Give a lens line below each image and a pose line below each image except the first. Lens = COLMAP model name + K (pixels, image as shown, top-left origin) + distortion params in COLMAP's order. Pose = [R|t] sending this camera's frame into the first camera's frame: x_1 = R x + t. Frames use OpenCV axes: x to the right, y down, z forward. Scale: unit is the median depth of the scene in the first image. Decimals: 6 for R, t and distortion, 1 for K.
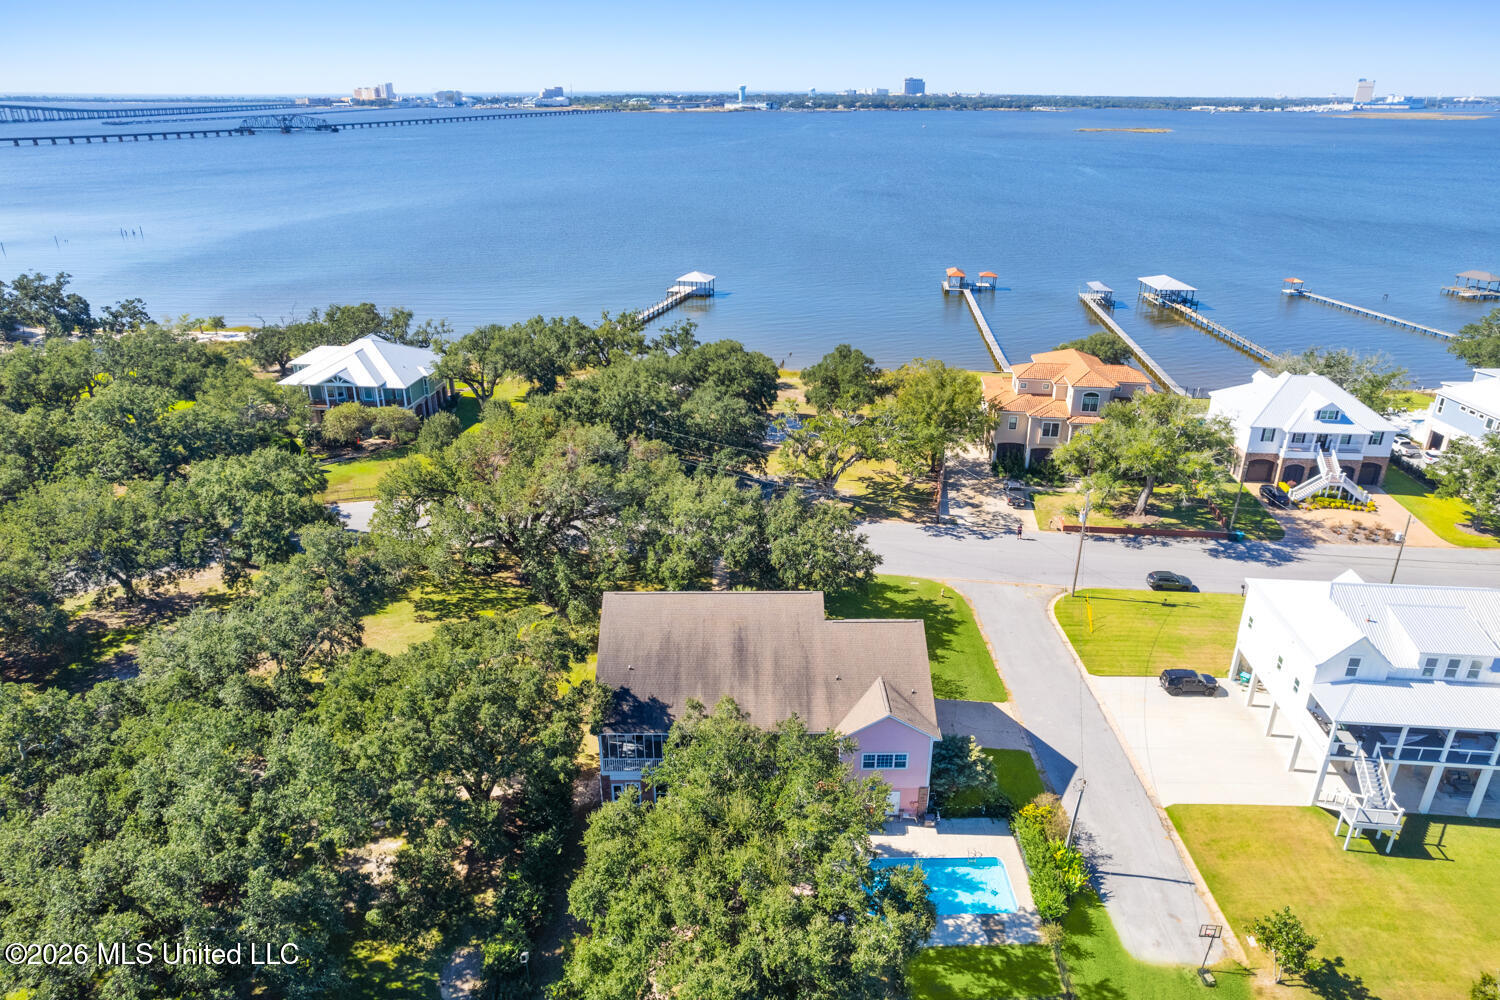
lens RADIAL K [[963.0, 0, 753.3], [0, 963.0, 498.4], [0, 0, 1]] dist [-0.088690, 0.077874]
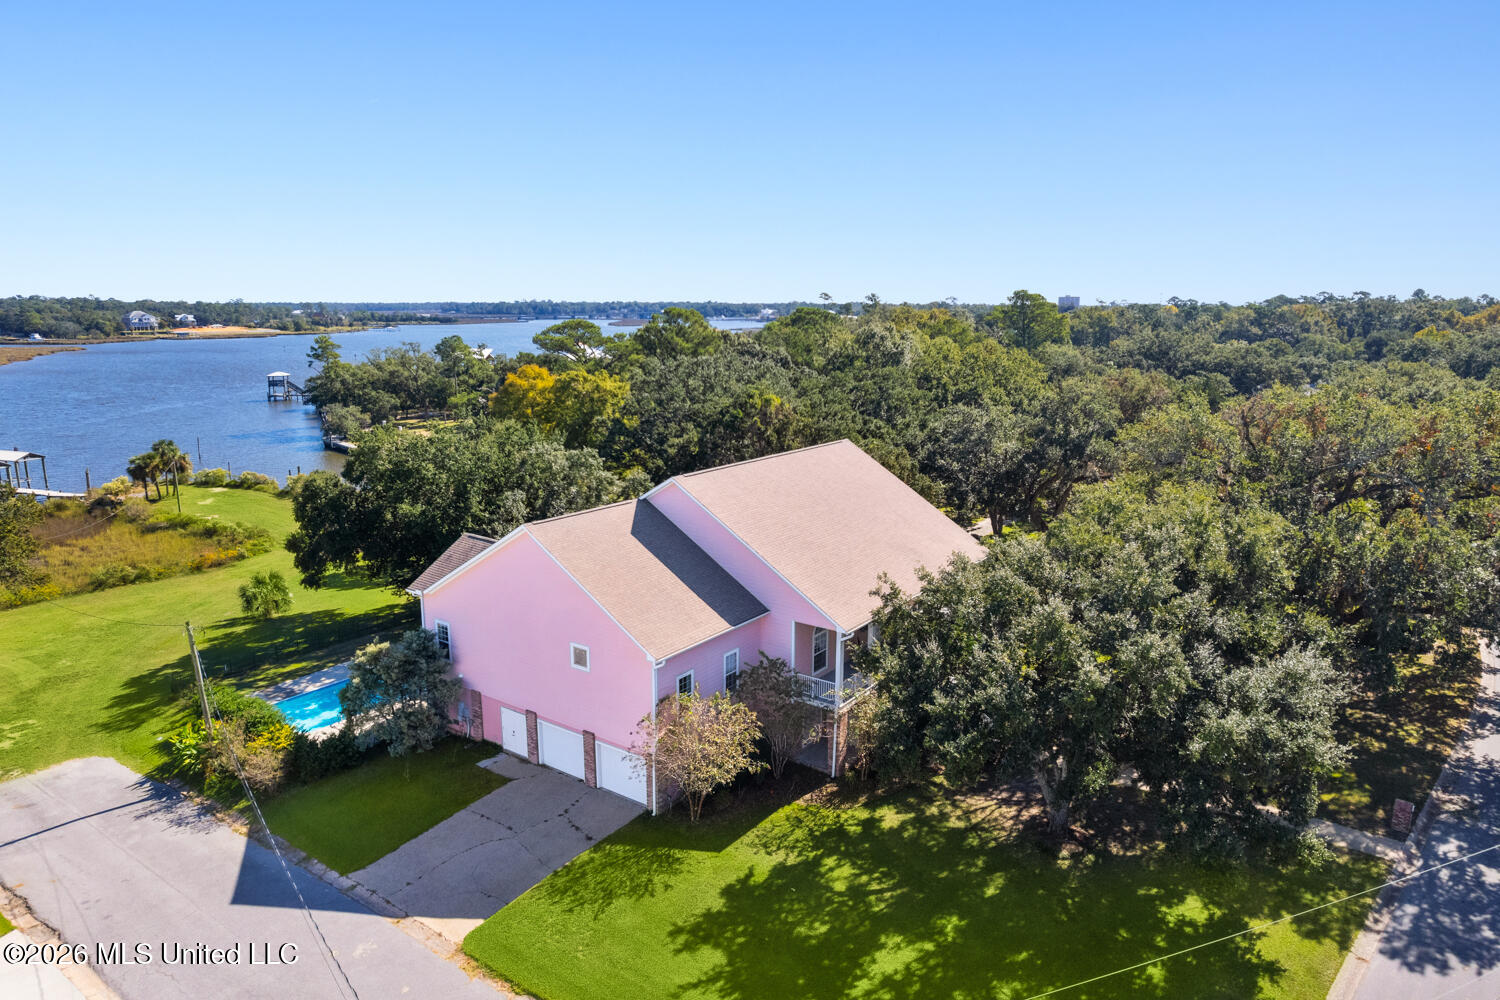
lens RADIAL K [[963.0, 0, 753.3], [0, 963.0, 498.4], [0, 0, 1]] dist [-0.088690, 0.077874]
pose [[-0.589564, 0.154412, -0.792825, 0.295417], [-0.326494, 0.852237, 0.408772, -0.090405], [0.738794, 0.499850, -0.452033, 0.728625]]
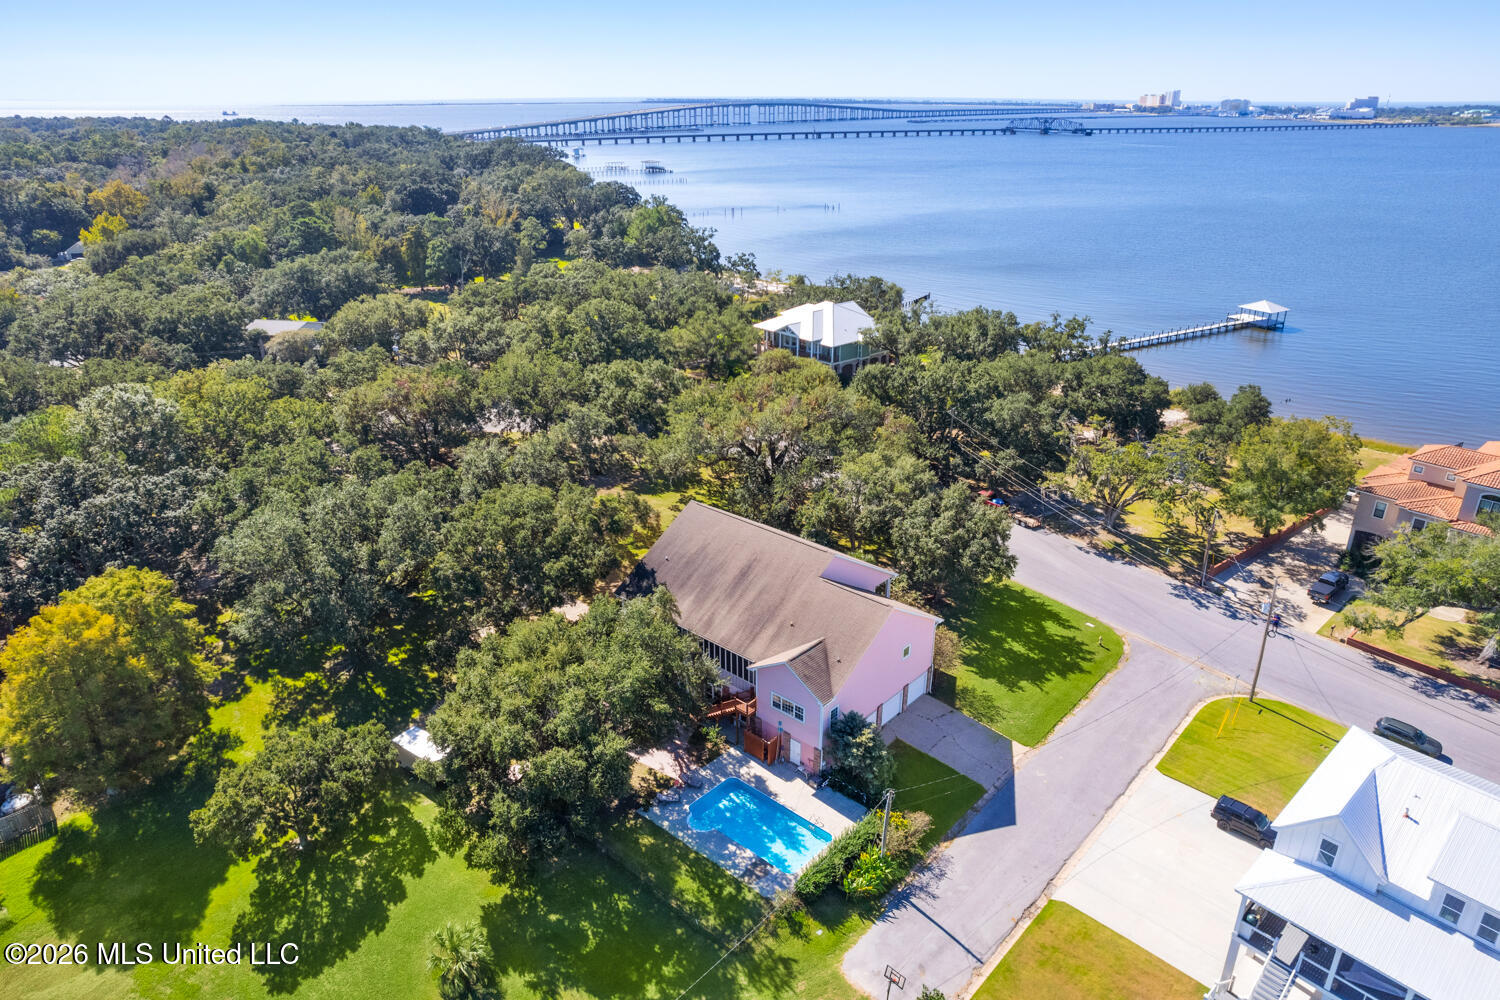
lens RADIAL K [[966.9, 0, 755.8], [0, 966.9, 489.7], [0, 0, 1]] dist [-0.089348, 0.078736]
pose [[0.736375, 0.255932, -0.626300, 0.363684], [-0.265716, 0.960712, 0.080170, -0.018808], [0.622212, 0.107383, 0.775449, 0.055616]]
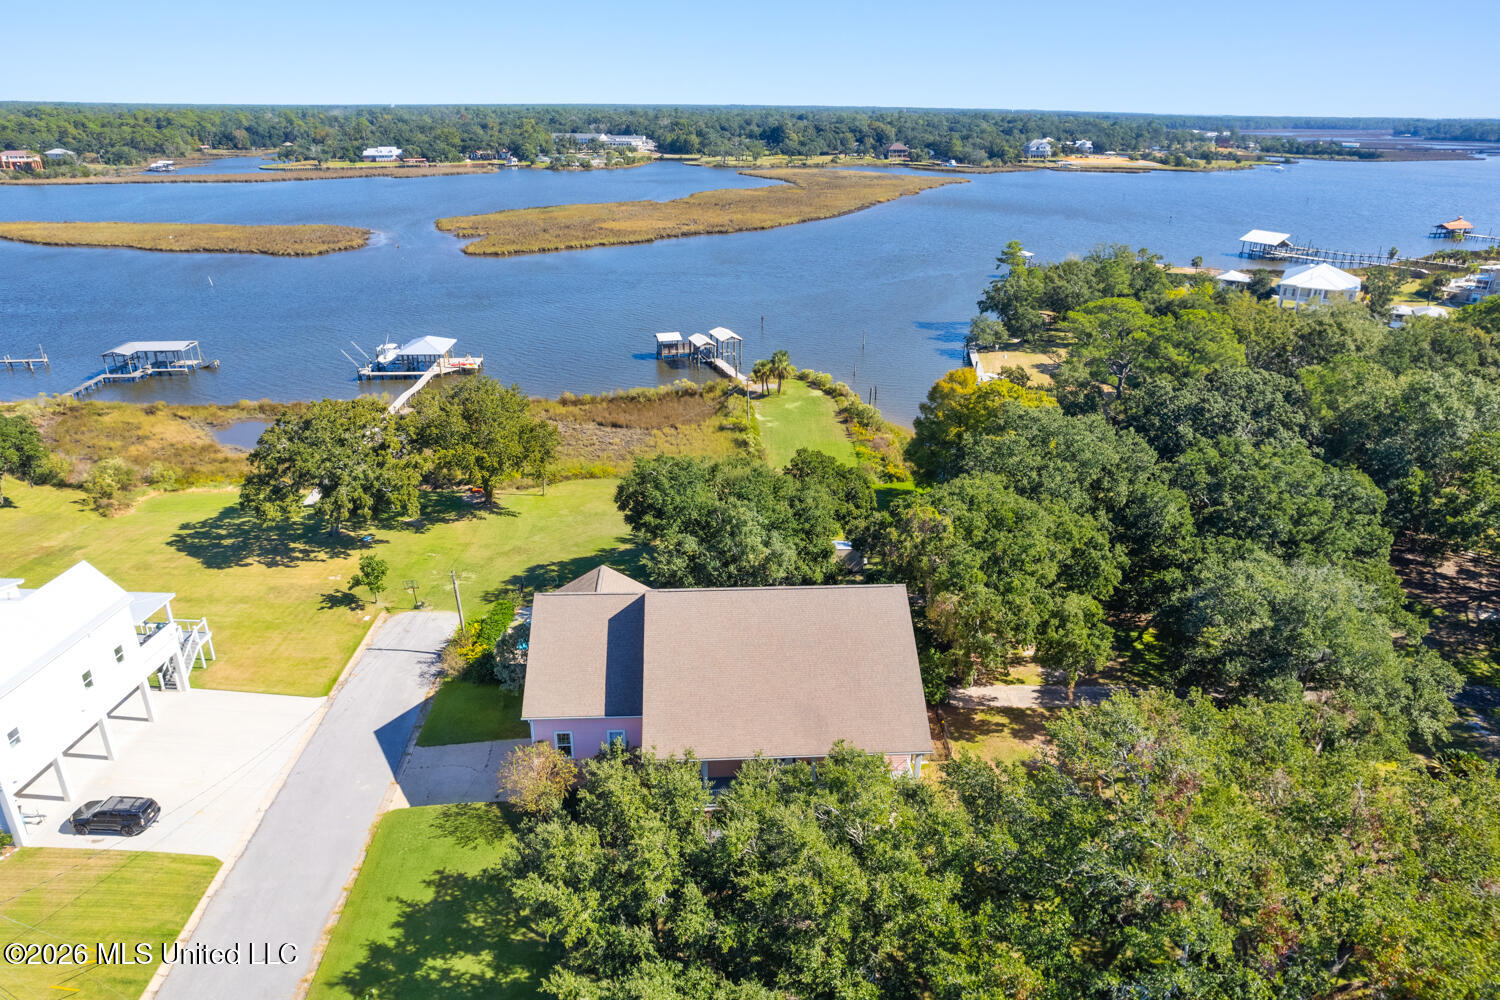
lens RADIAL K [[966.9, 0, 755.8], [0, 966.9, 489.7], [0, 0, 1]] dist [-0.089348, 0.078736]
pose [[-0.998650, 0.007493, -0.051406, 0.009588], [-0.031274, 0.703411, 0.710095, -0.308431], [0.041480, 0.710744, -0.702226, 0.839110]]
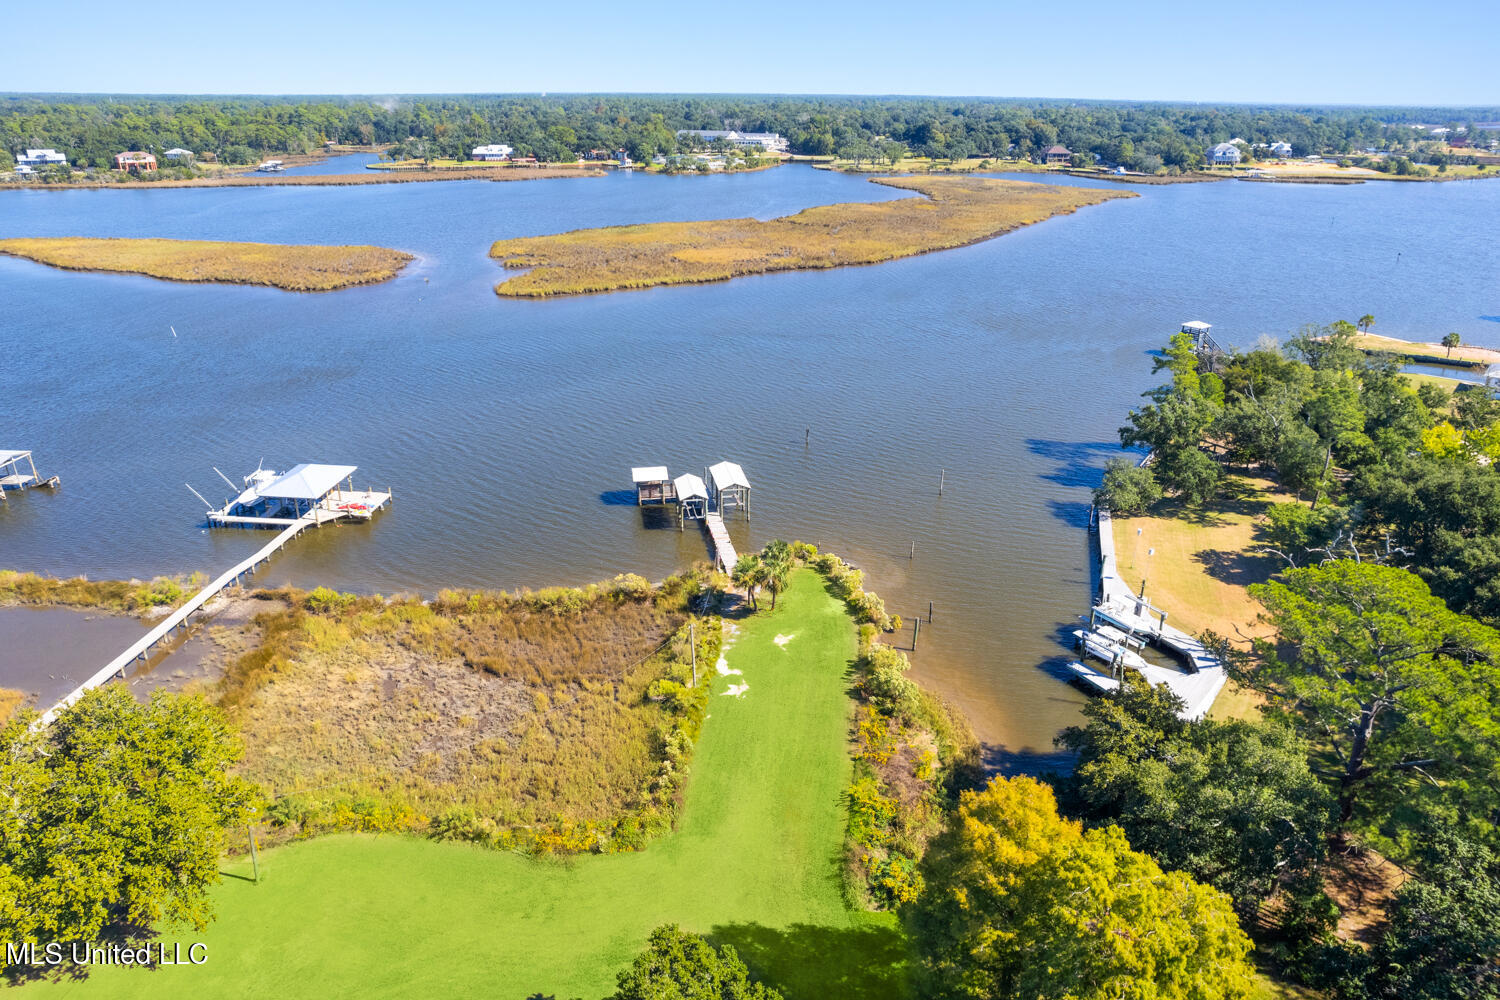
lens RADIAL K [[1000.2, 0, 753.8], [0, 1000.2, 495.5], [0, 0, 1]] dist [-0.092876, 0.086885]
pose [[-0.994696, -0.047427, 0.091272, -0.129917], [0.031879, 0.701512, 0.711944, -0.167399], [-0.097794, 0.711077, -0.696280, 0.410304]]
